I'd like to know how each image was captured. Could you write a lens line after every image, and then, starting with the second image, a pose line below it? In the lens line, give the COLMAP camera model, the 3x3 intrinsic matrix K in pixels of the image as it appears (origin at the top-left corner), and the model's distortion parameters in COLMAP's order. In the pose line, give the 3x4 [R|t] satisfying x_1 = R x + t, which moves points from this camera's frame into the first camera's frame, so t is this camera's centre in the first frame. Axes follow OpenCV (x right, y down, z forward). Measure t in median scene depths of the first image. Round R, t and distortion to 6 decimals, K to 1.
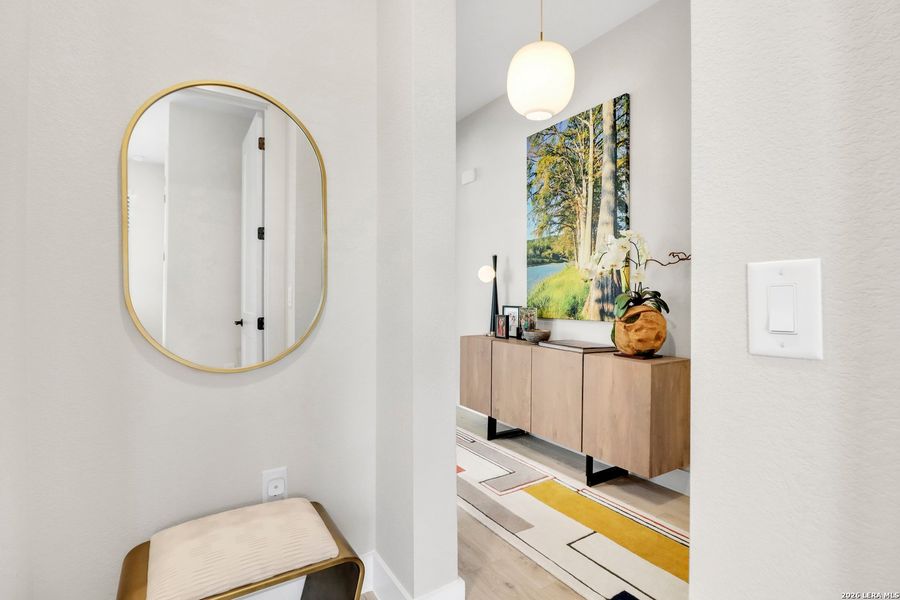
lens RADIAL K [[428.3, 0, 450.7], [0, 428.3, 301.9], [0, 0, 1]] dist [0.002095, -0.003402]
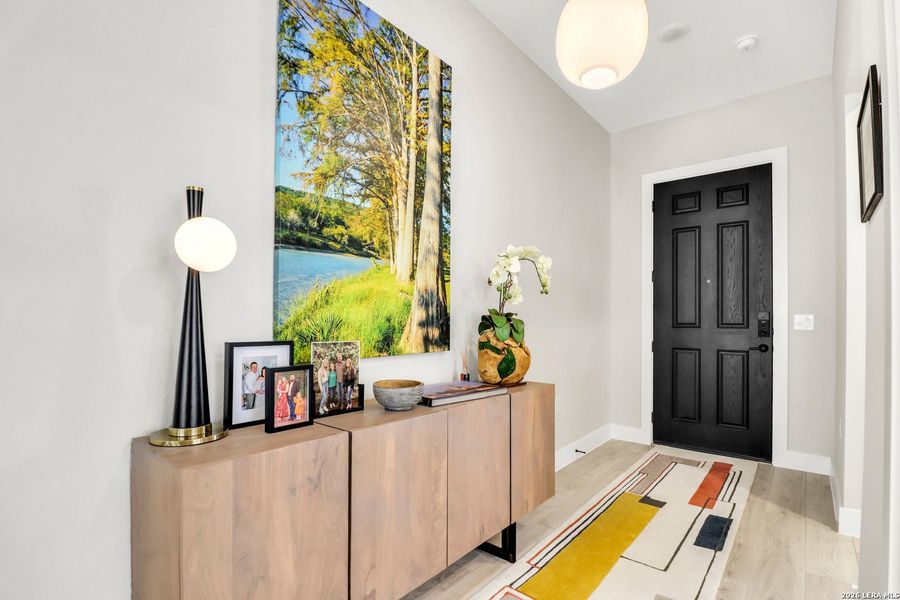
lens RADIAL K [[430.6, 0, 467.3], [0, 430.6, 317.0], [0, 0, 1]] dist [-0.001841, -0.001577]
pose [[-0.321752, 0.003912, 0.946816, -0.326600], [0.008144, 0.999966, -0.001364, -0.012245], [-0.946789, 0.007272, -0.321773, 1.094839]]
